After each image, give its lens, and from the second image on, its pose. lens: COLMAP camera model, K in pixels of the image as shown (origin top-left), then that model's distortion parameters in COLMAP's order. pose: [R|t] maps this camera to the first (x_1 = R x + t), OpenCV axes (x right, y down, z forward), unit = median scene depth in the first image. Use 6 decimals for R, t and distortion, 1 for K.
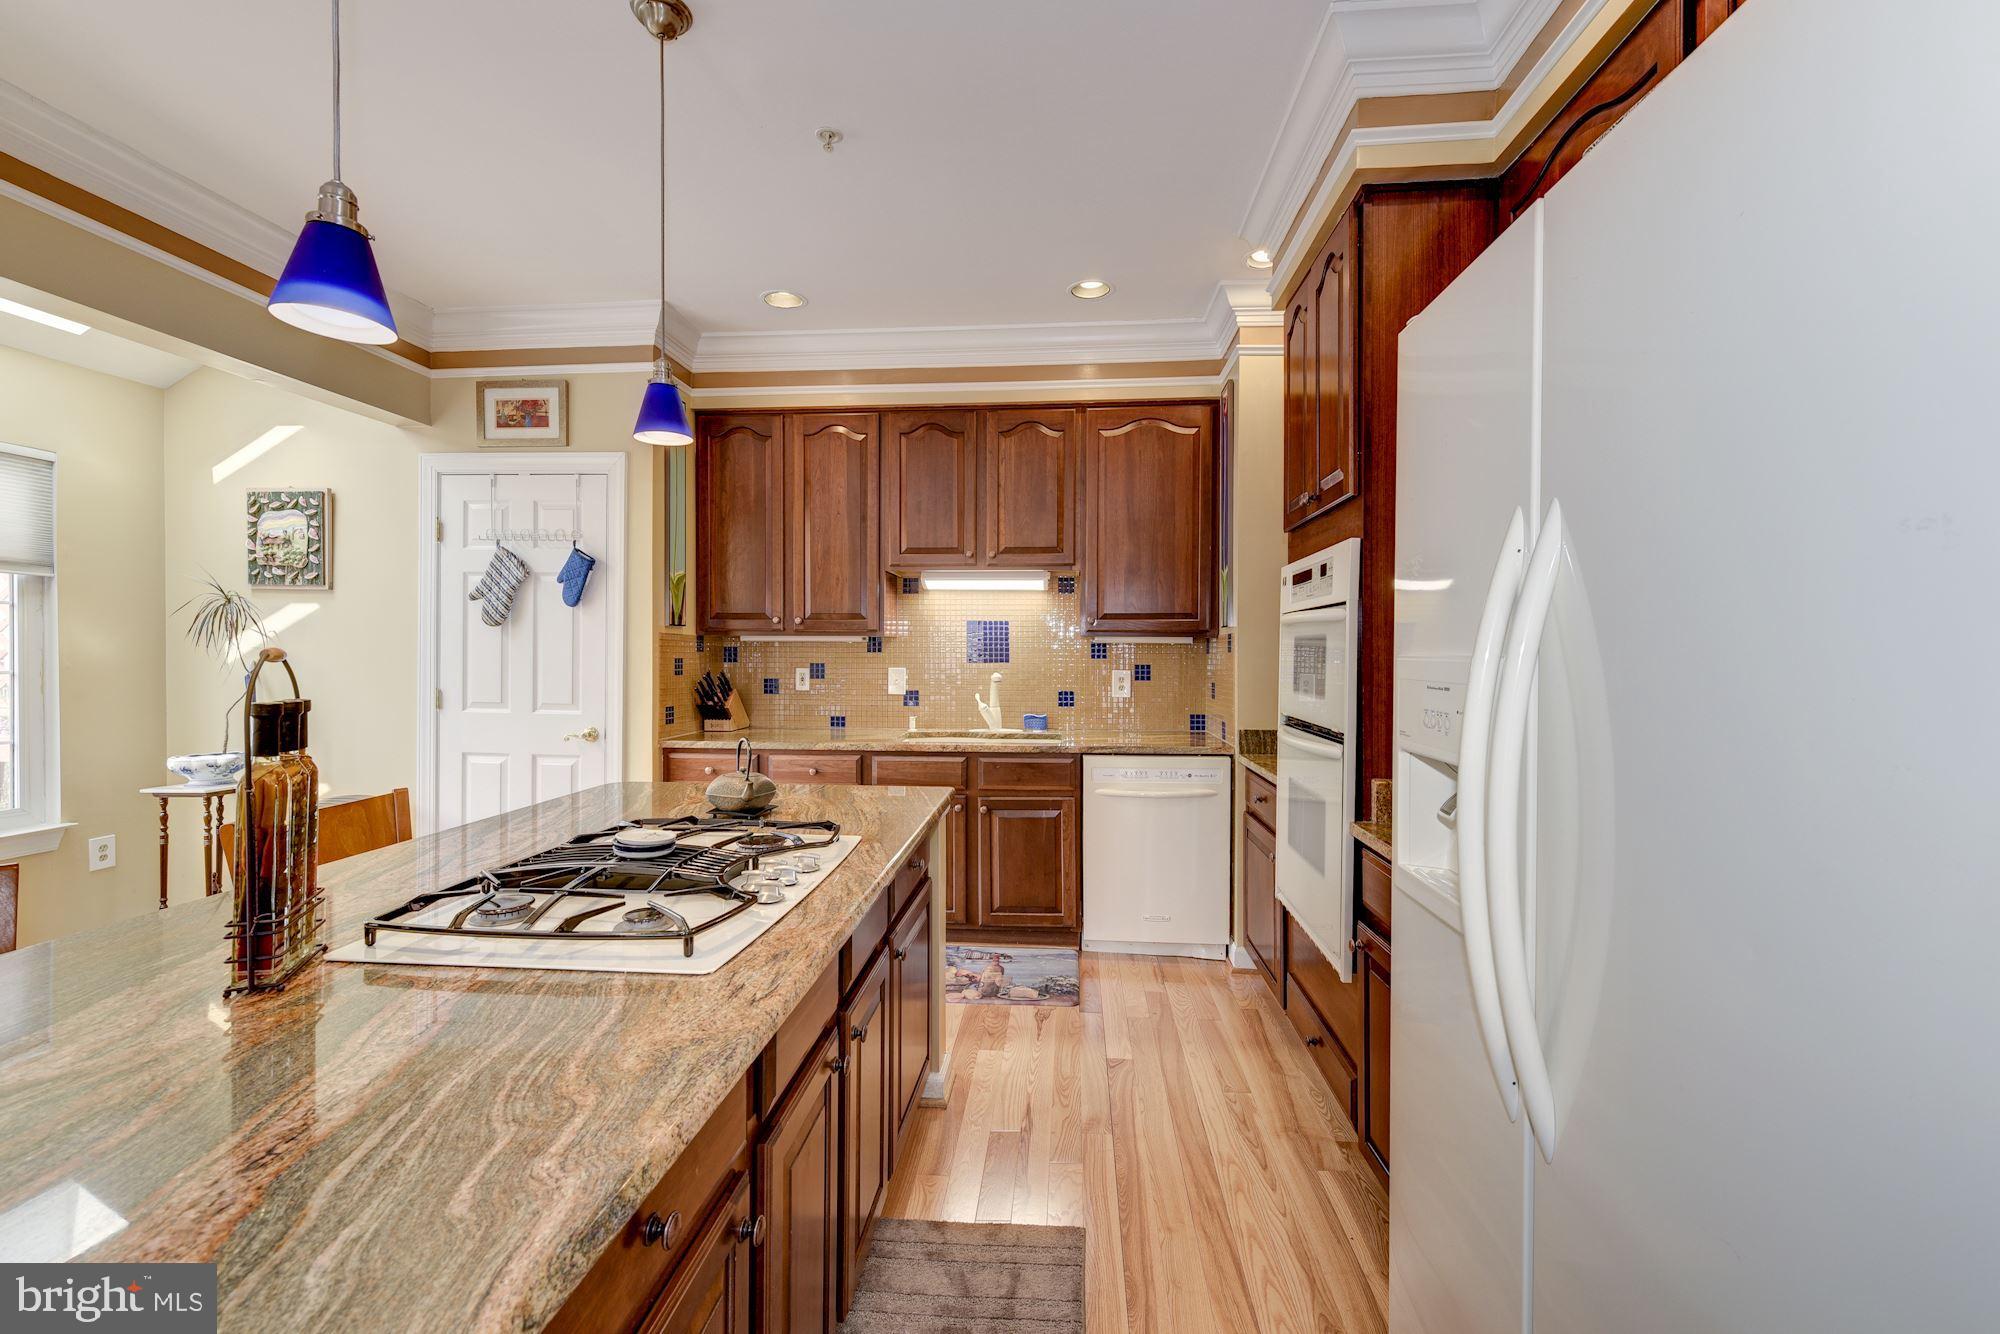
lens RADIAL K [[794.7, 0, 1004.2], [0, 794.7, 664.2], [0, 0, 1]] dist [0.001284, 0.000242]
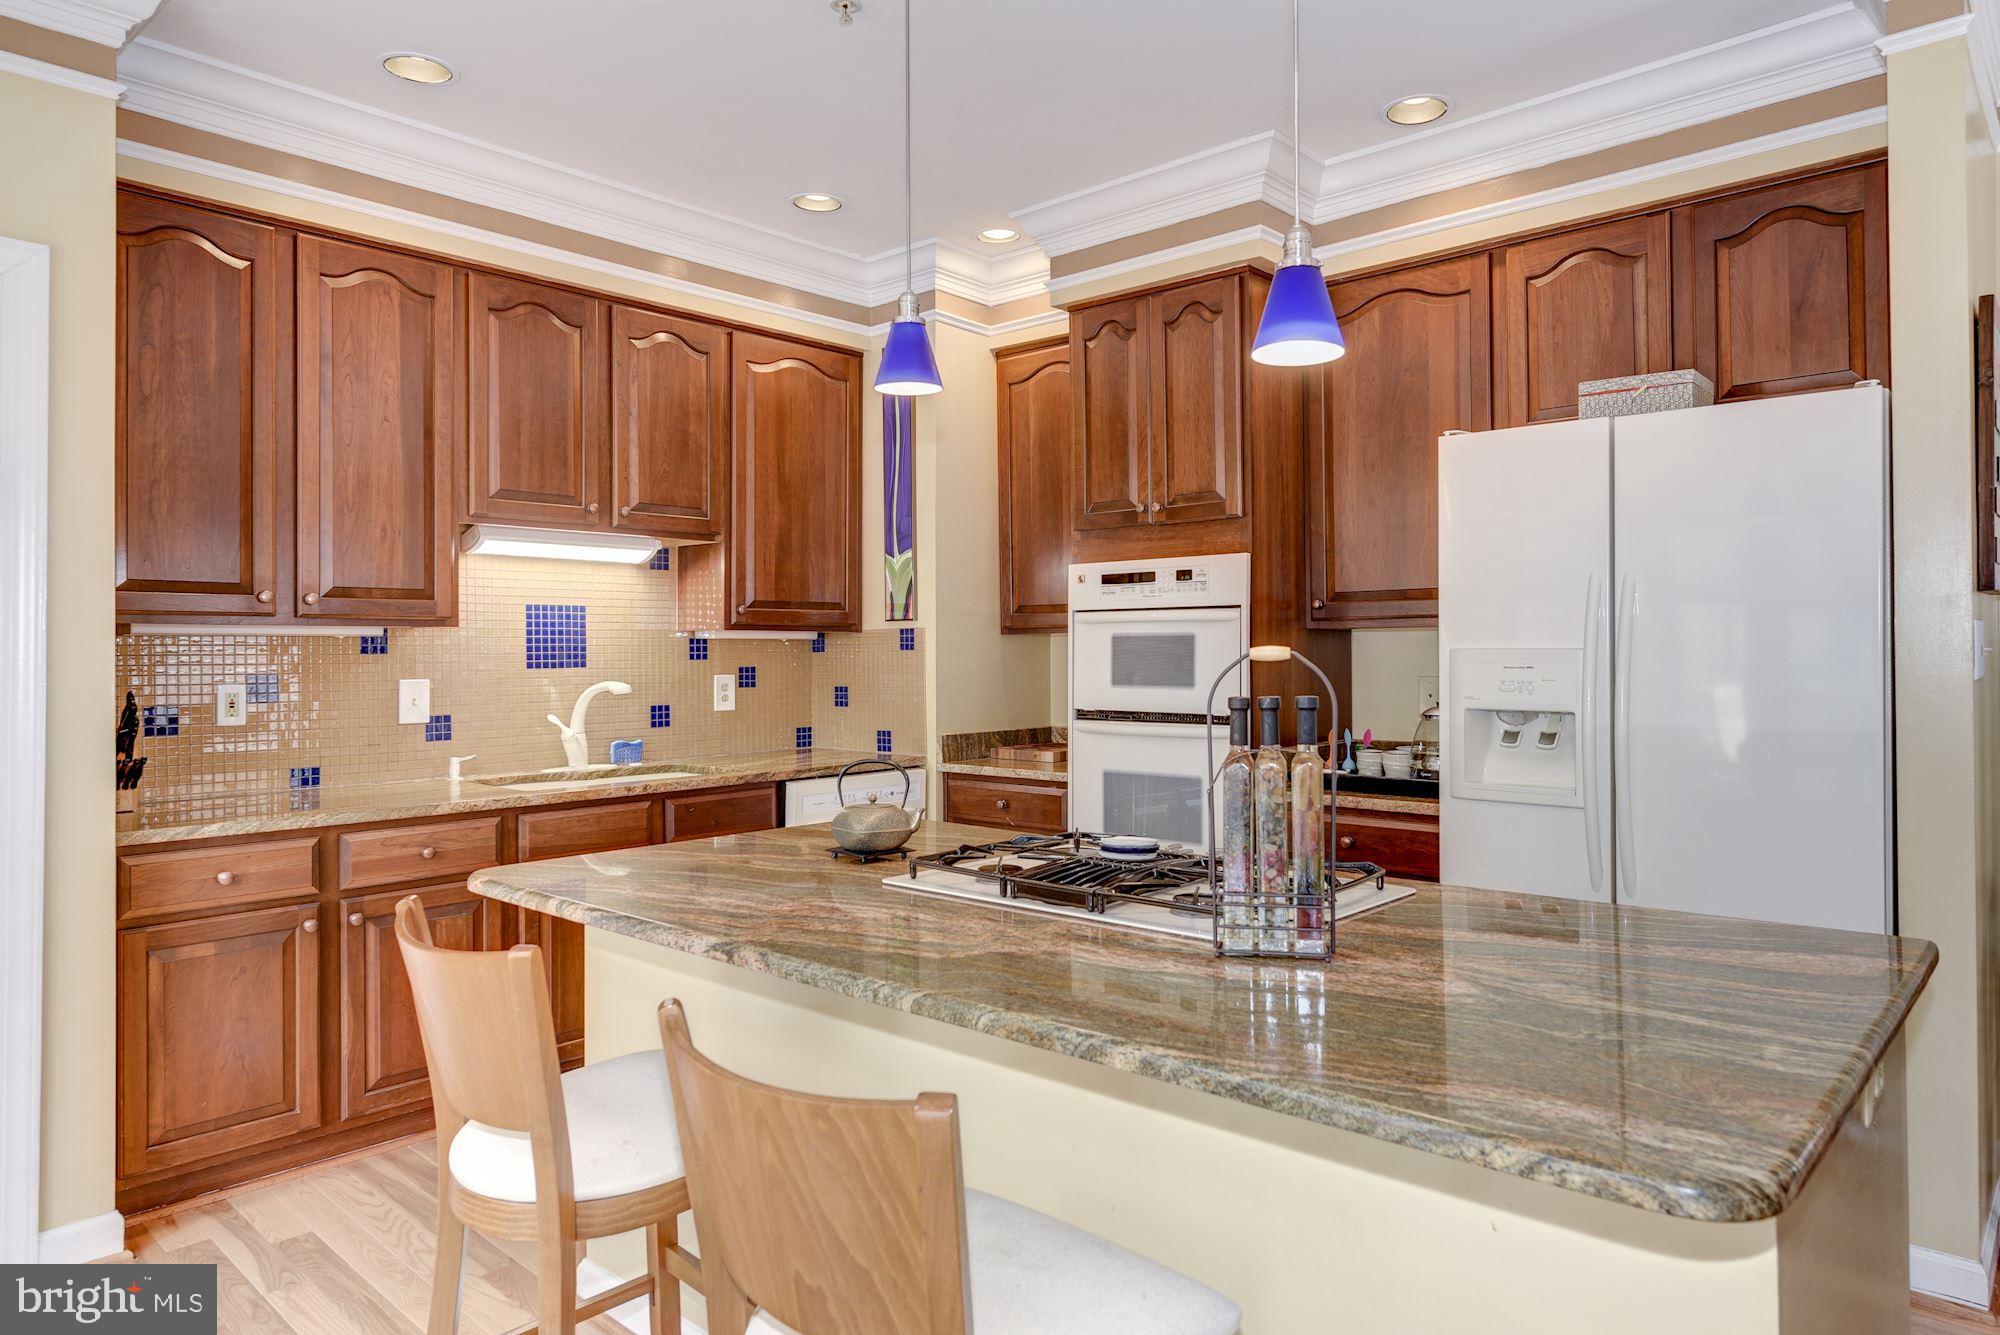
lens RADIAL K [[1248.3, 0, 1004.5], [0, 1248.3, 644.5], [0, 0, 1]] dist [-0.001554, -0.001011]
pose [[0.607923, -0.003133, 0.793990, -0.663779], [0.019777, 0.999742, -0.011197, -0.002536], [-0.793750, 0.022510, 0.607828, 0.071939]]
